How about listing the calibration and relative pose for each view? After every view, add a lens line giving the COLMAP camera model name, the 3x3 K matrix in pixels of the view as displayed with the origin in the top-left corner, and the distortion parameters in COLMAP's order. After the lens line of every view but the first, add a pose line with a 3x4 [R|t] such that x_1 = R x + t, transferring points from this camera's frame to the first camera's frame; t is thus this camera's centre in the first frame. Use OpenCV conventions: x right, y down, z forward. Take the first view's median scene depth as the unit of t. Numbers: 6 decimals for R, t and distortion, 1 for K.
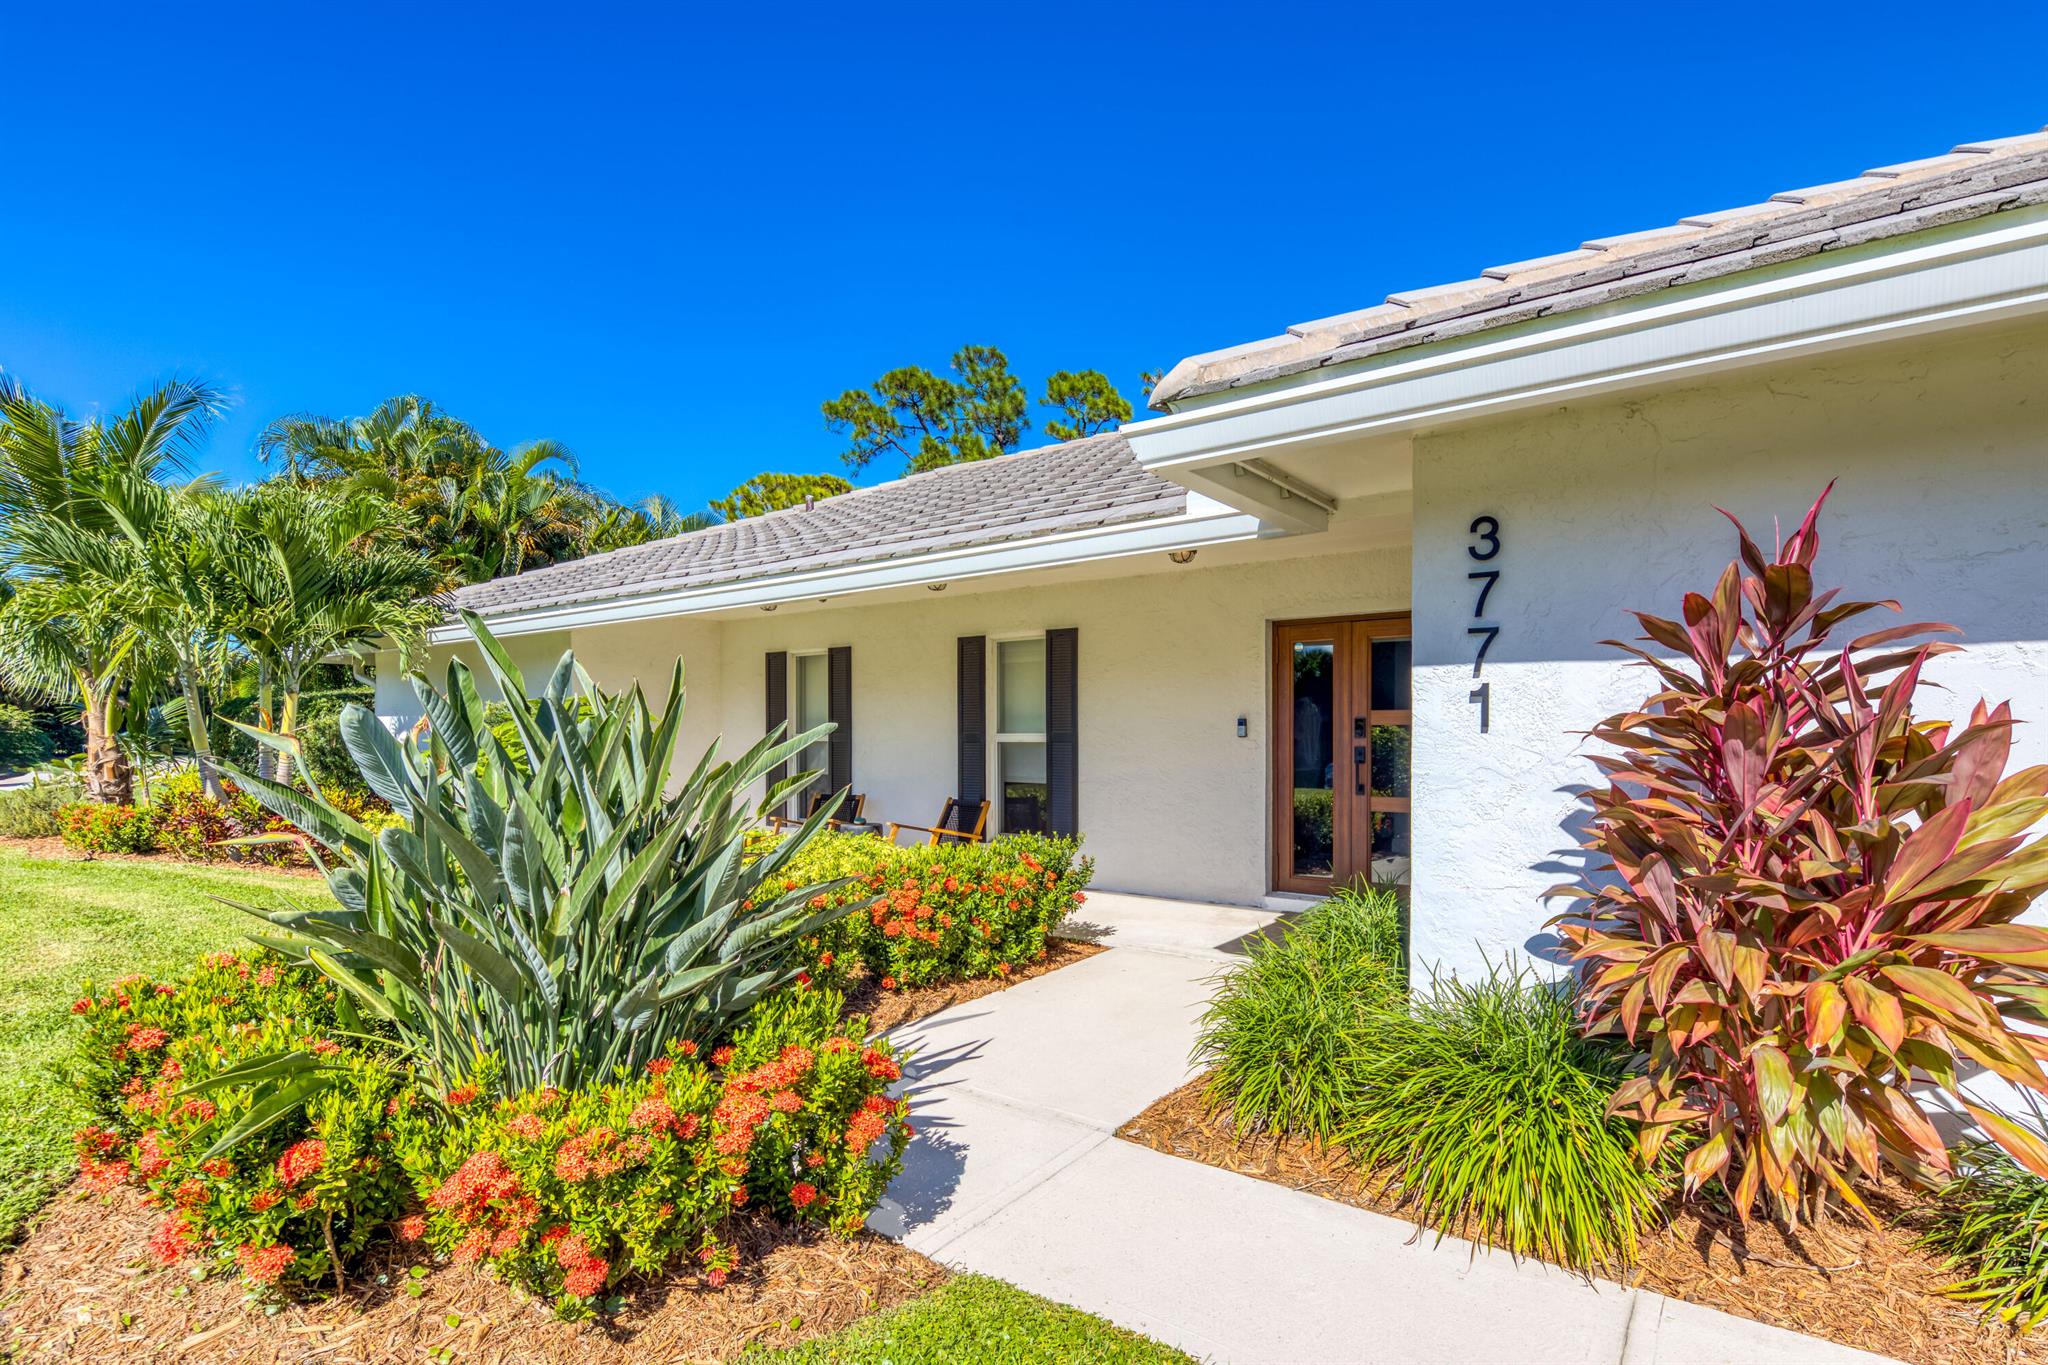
lens RADIAL K [[975.7, 0, 1015.4], [0, 975.7, 729.2], [0, 0, 1]] dist [-0.001079, -0.000073]
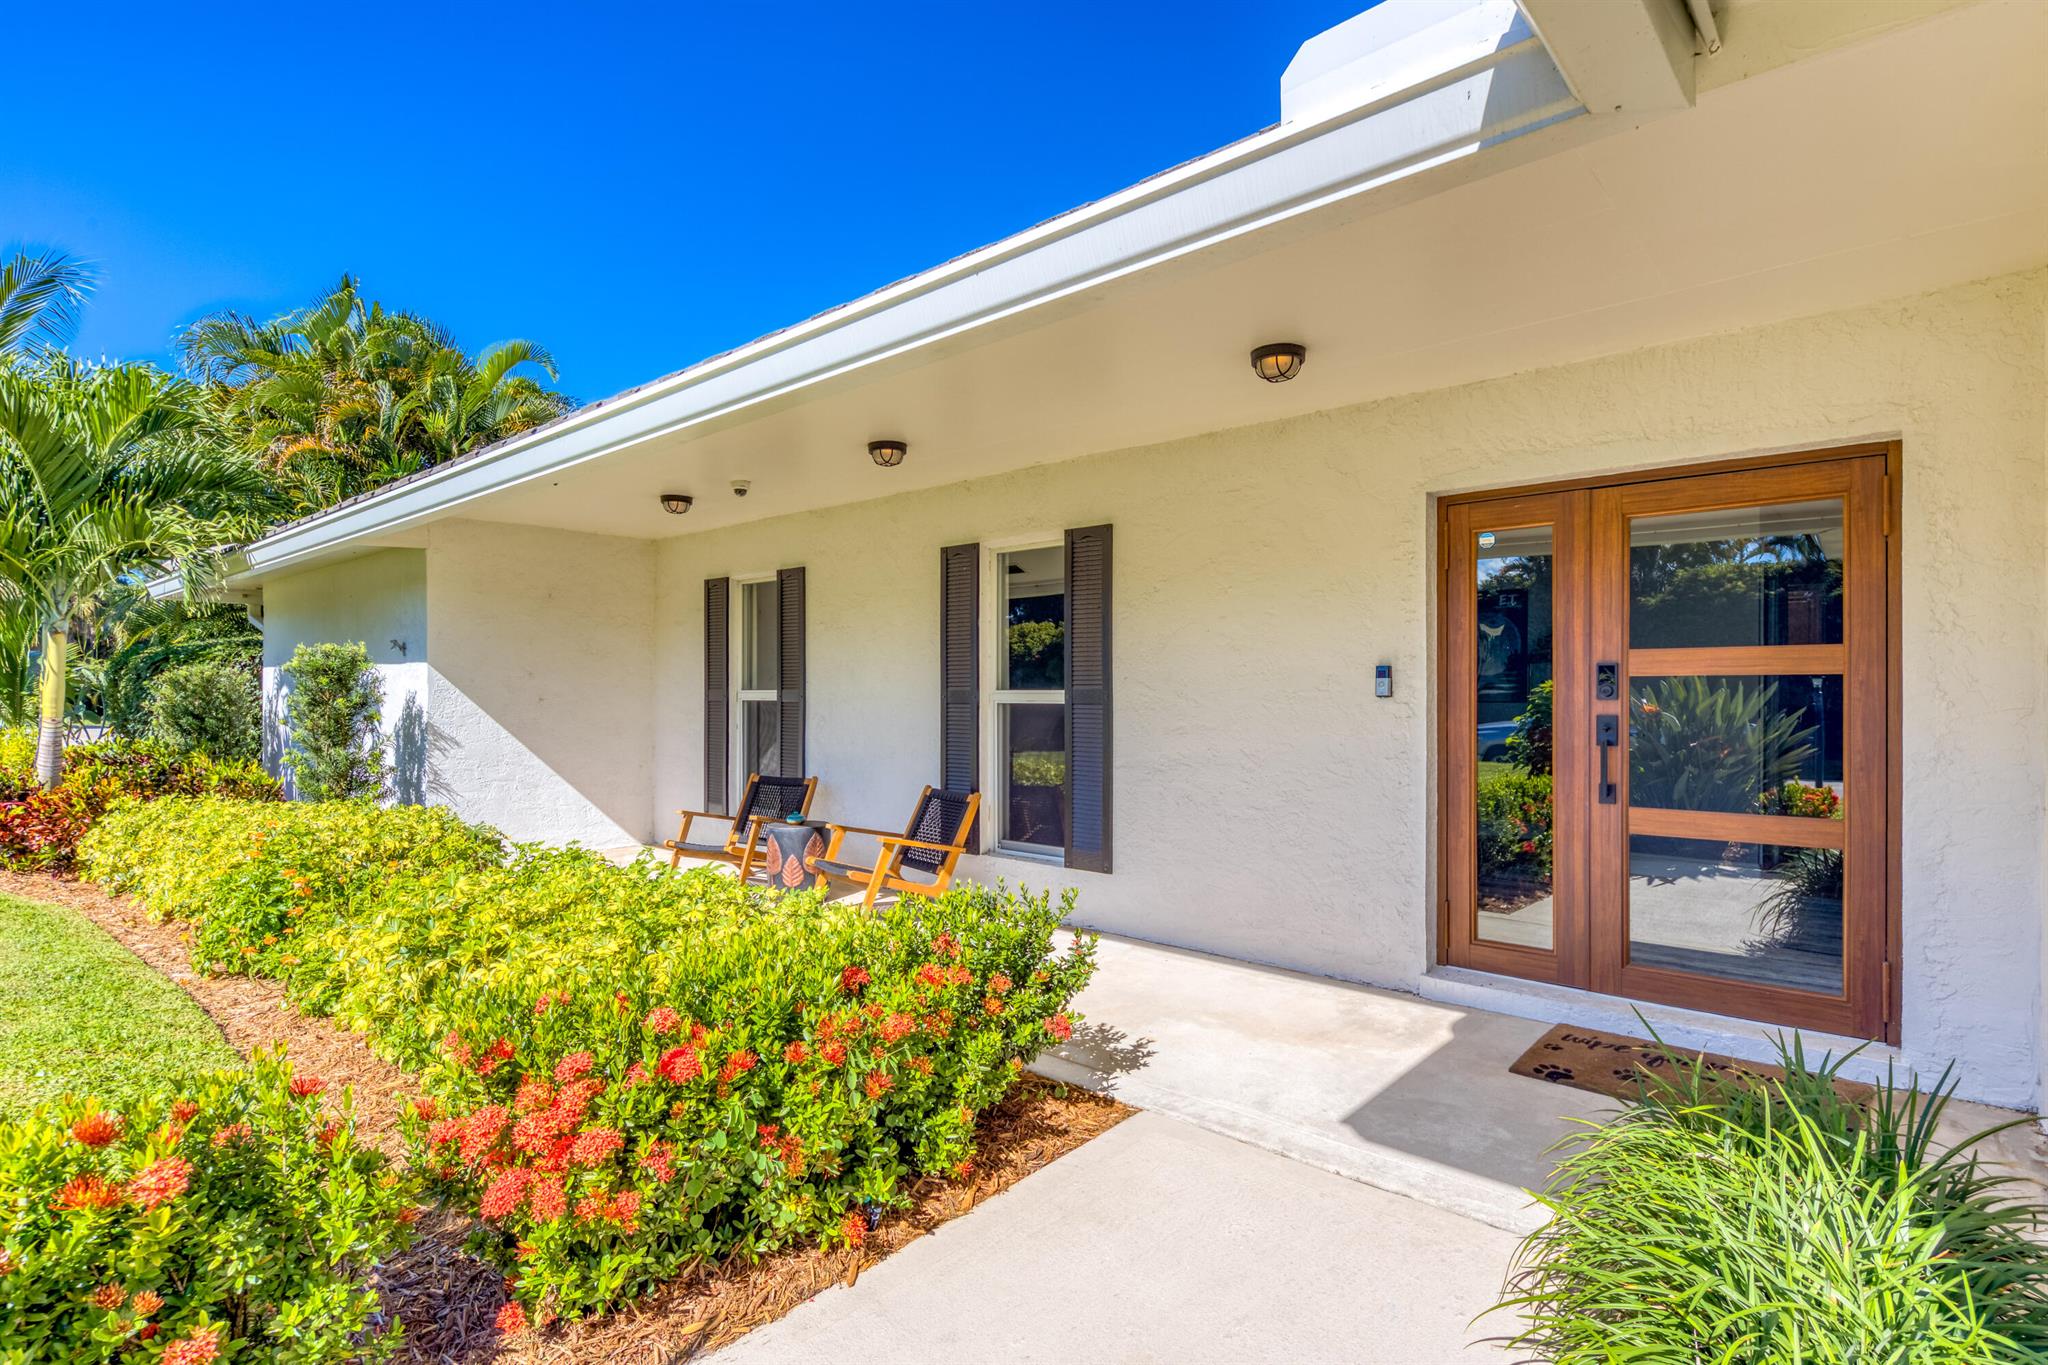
lens RADIAL K [[1019.4, 0, 1024.0], [0, 1019.4, 682.5], [0, 0, 1]] dist [0.003223, 0.000328]
pose [[0.996613, 0.001461, -0.082228, 0.071859], [-0.001847, 0.999988, -0.004612, 0.002469], [0.082220, 0.004749, 0.996603, 0.393363]]
